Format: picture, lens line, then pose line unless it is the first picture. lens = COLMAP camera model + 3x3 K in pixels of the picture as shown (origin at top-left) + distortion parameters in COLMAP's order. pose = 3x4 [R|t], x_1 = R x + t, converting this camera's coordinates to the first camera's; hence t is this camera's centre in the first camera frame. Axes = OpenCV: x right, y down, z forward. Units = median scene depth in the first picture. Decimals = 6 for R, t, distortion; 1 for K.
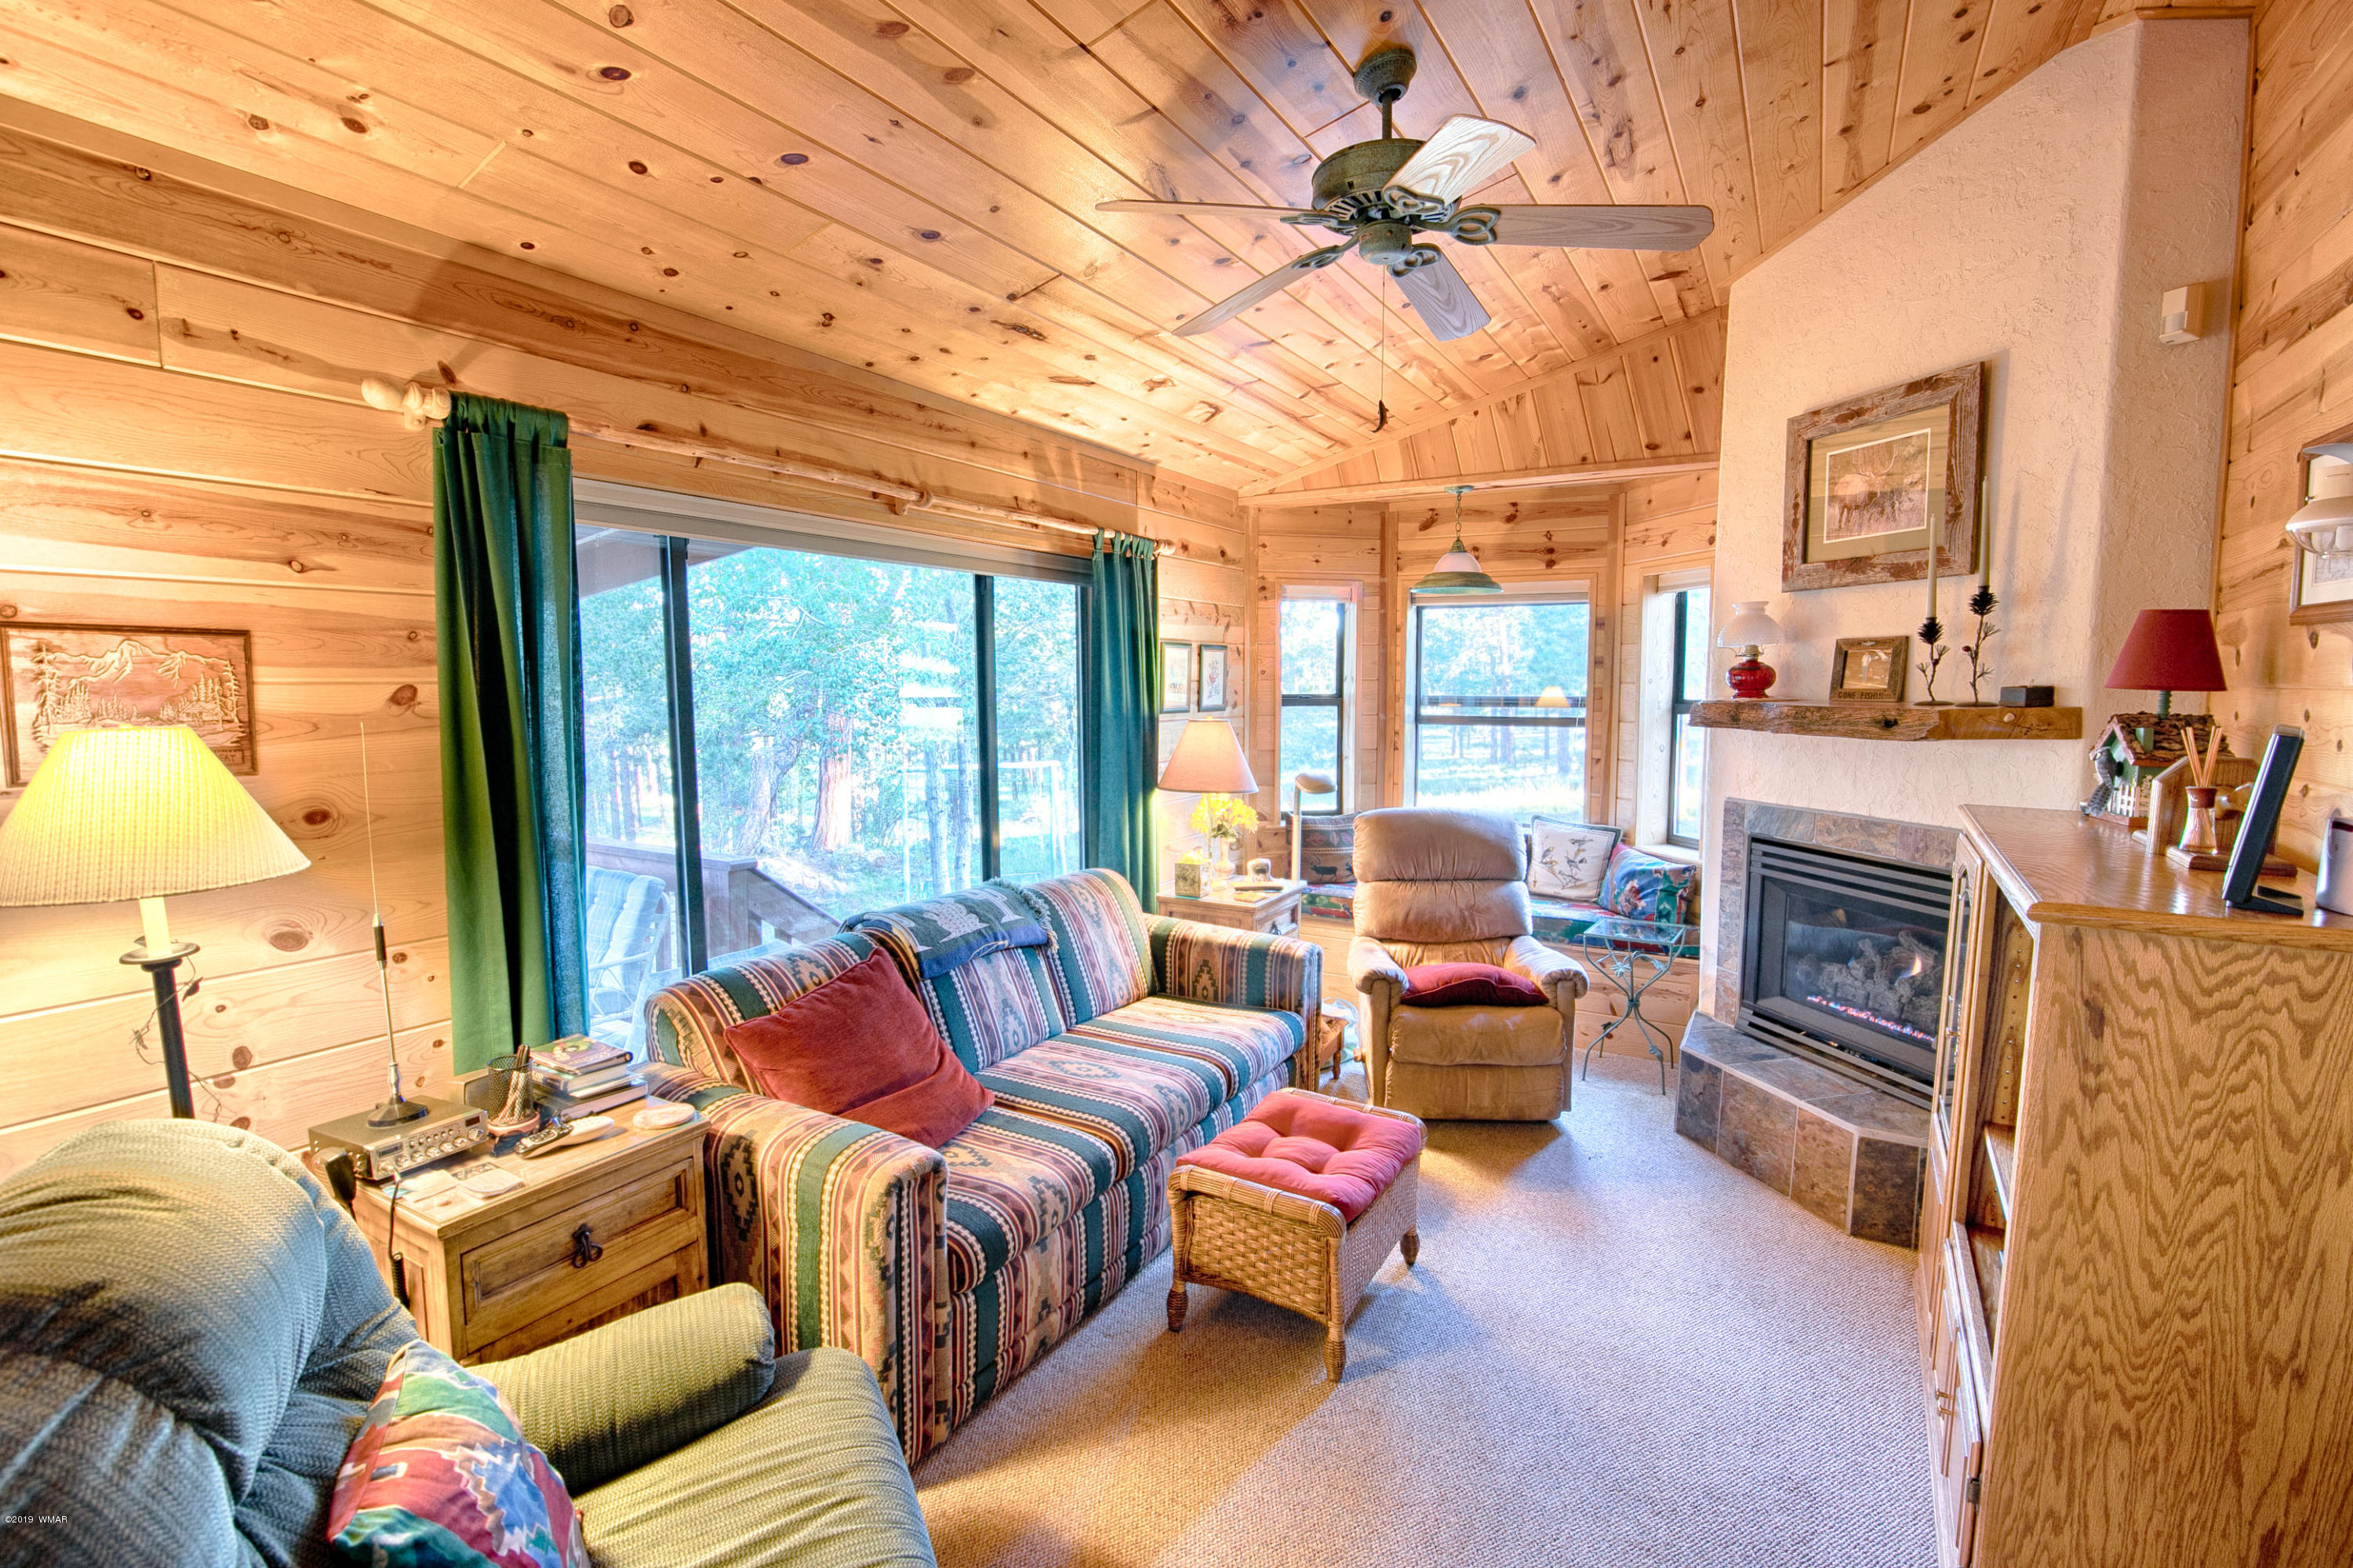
lens RADIAL K [[1078.8, 0, 1175.3], [0, 1078.8, 786.2], [0, 0, 1]] dist [-0.018646, 0.001037]
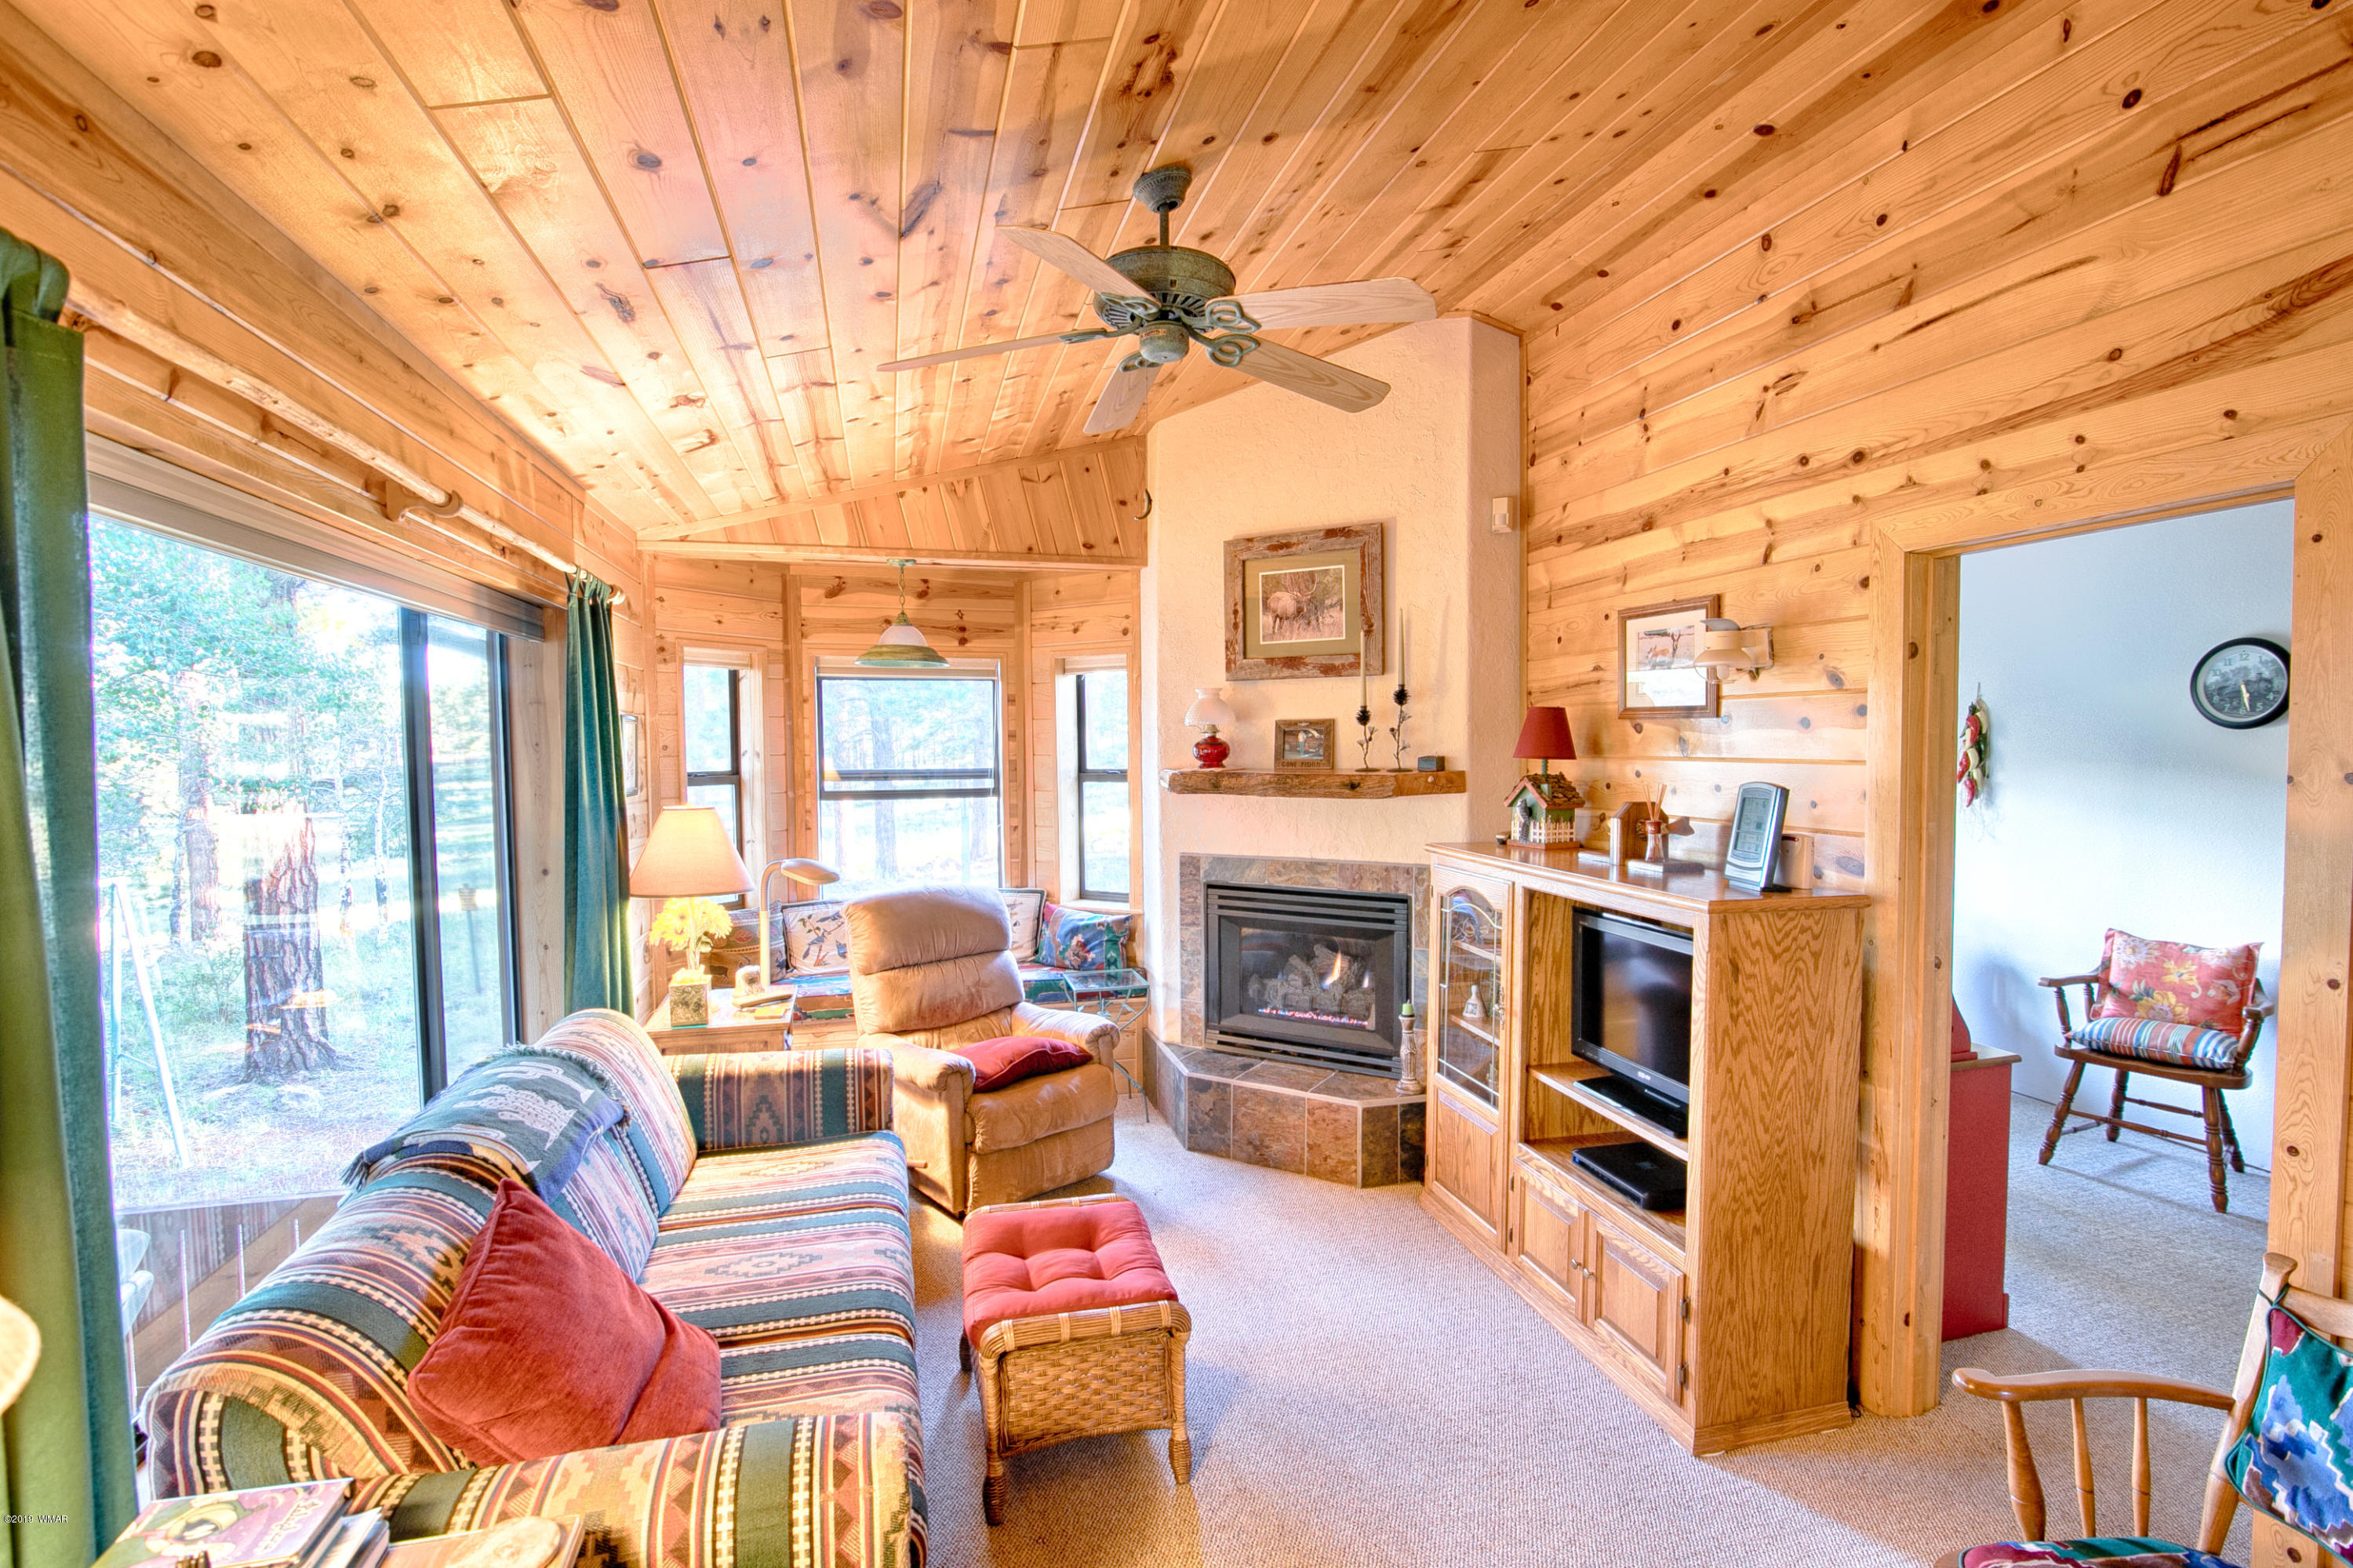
lens RADIAL K [[1078.8, 0, 1179.7], [0, 1078.8, 785.8], [0, 0, 1]] dist [-0.018646, 0.001037]
pose [[0.699062, -0.032418, 0.714326, -0.379056], [0.076222, 0.996658, -0.029362, -0.032297], [-0.710987, 0.074973, 0.699197, 0.201948]]
